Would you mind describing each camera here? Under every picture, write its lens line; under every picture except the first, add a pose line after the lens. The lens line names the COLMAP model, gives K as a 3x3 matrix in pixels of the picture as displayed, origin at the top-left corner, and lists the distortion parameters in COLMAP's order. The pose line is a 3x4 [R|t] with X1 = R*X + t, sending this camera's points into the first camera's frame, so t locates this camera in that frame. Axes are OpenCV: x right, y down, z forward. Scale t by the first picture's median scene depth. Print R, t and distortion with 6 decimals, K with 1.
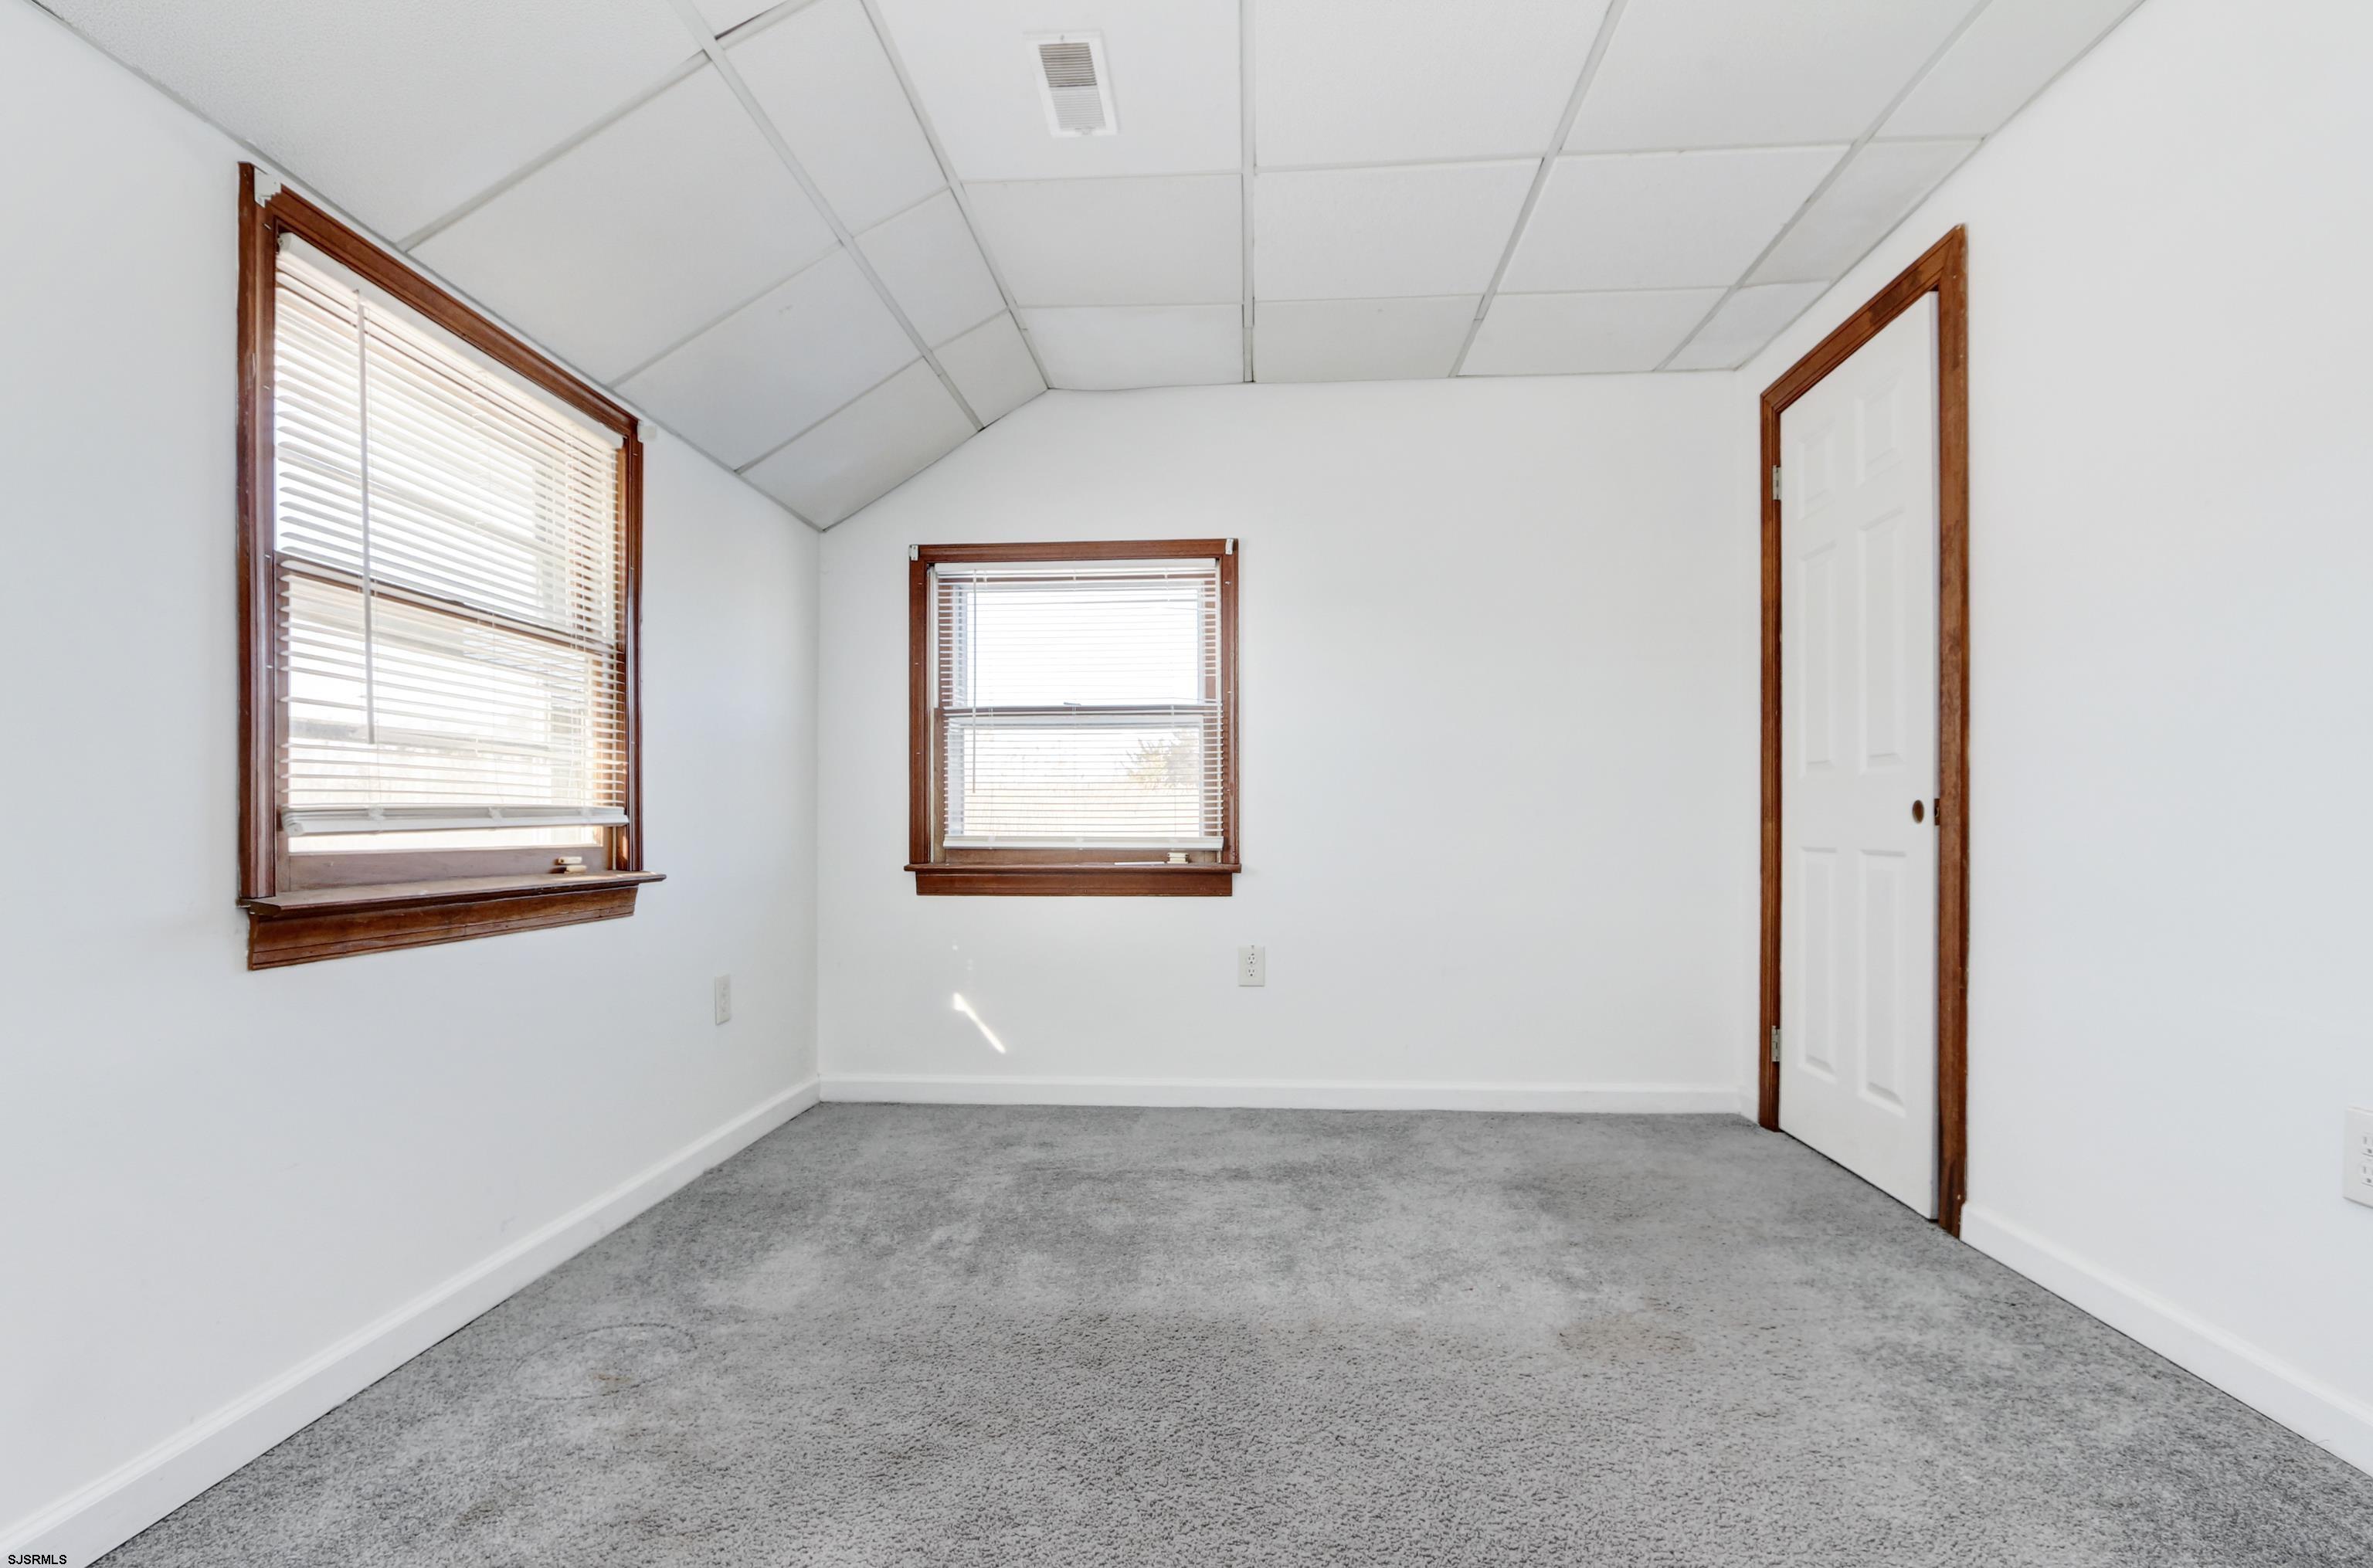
lens RADIAL K [[1175.6, 0, 1151.4], [0, 1175.6, 827.8], [0, 0, 1]] dist [-0.015852, 0.000783]
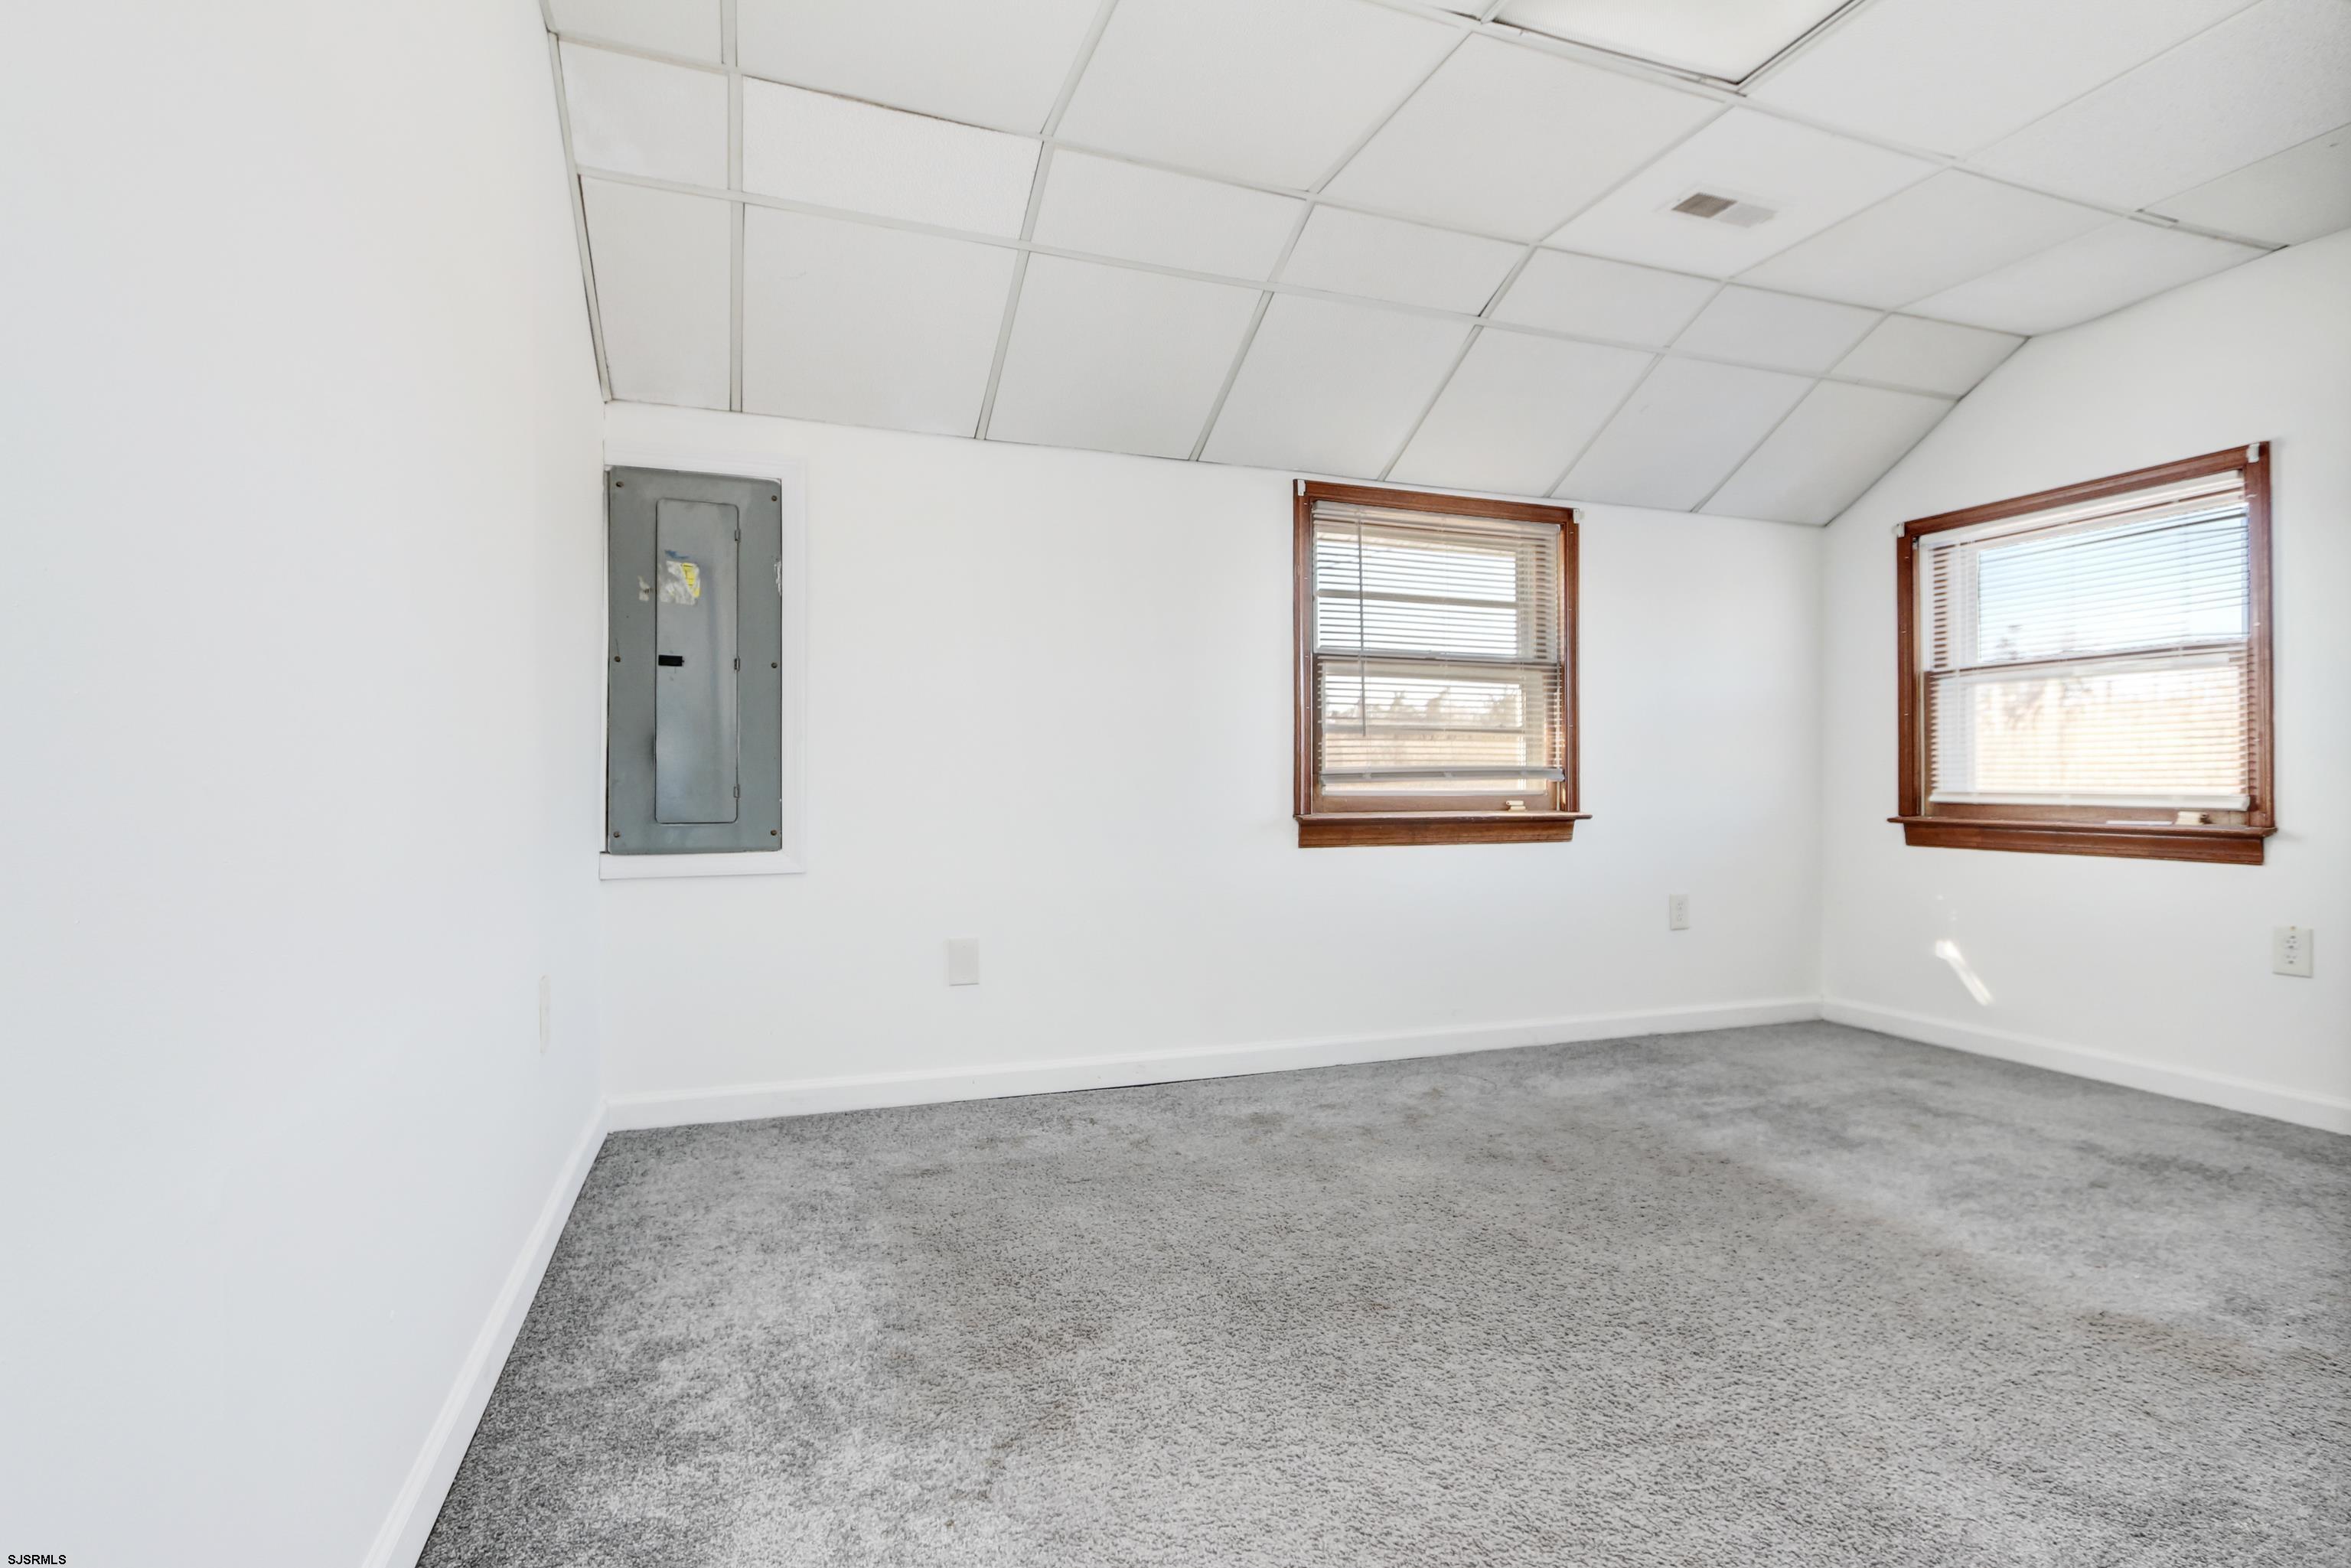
lens RADIAL K [[1108.9, 0, 1175.5], [0, 1108.9, 784.0], [0, 0, 1]] dist [-0.022970, 0.001416]
pose [[0.409912, 0.003677, -0.912118, 0.634726], [-0.002278, 0.999993, 0.003007, -0.000951], [0.912122, 0.000845, 0.409917, -0.041750]]
